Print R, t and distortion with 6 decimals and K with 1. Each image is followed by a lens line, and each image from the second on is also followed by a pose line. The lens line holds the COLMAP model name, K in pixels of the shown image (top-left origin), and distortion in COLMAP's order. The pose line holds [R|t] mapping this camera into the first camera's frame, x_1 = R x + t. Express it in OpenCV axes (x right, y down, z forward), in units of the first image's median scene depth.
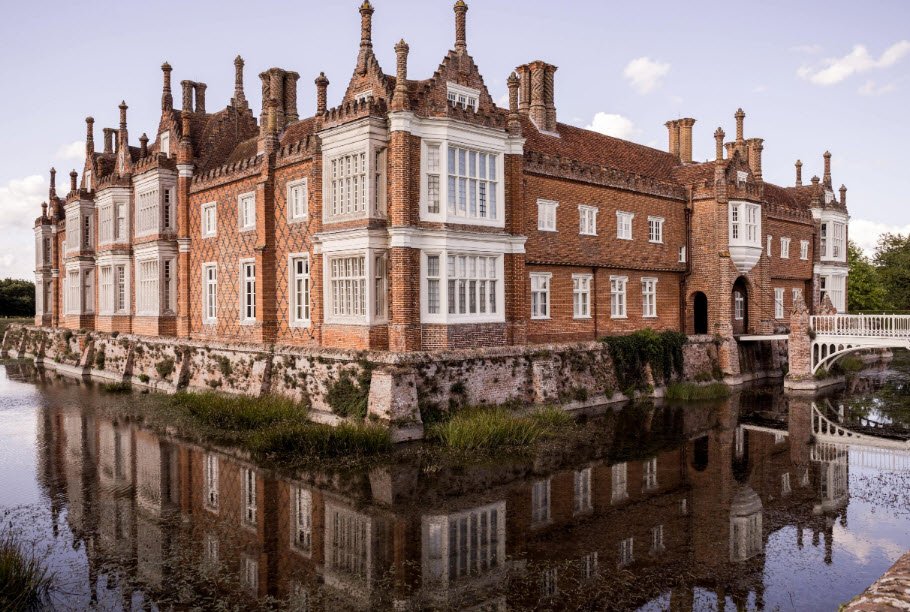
lens RADIAL K [[713.7, 0, 453.1], [0, 713.7, 301.7], [0, 0, 1]] dist [-0.007093, -0.008532]
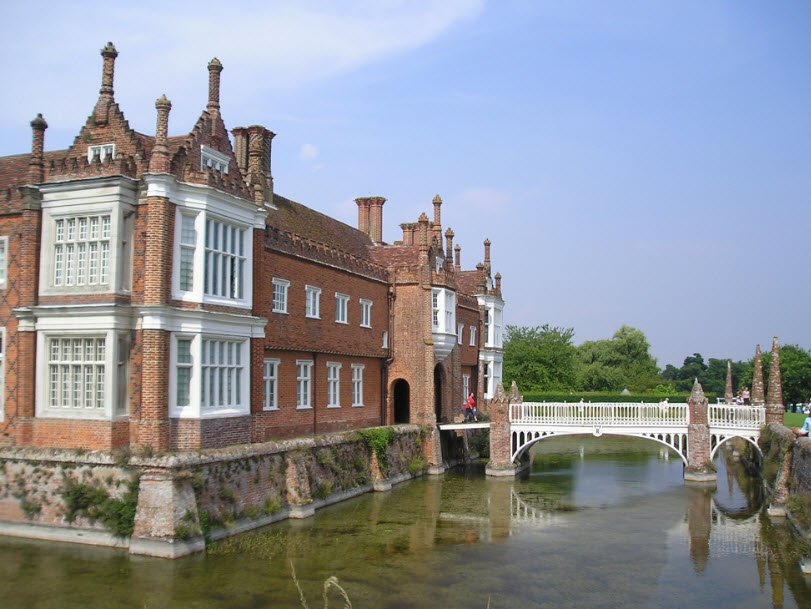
lens RADIAL K [[850.4, 0, 406.4], [0, 850.4, 307.0], [0, 0, 1]] dist [-0.131052, 0.000000]
pose [[0.892888, 0.045672, 0.447956, -0.222439], [-0.006345, 0.996020, -0.088902, -0.012950], [-0.450234, 0.076537, 0.889625, -0.034412]]
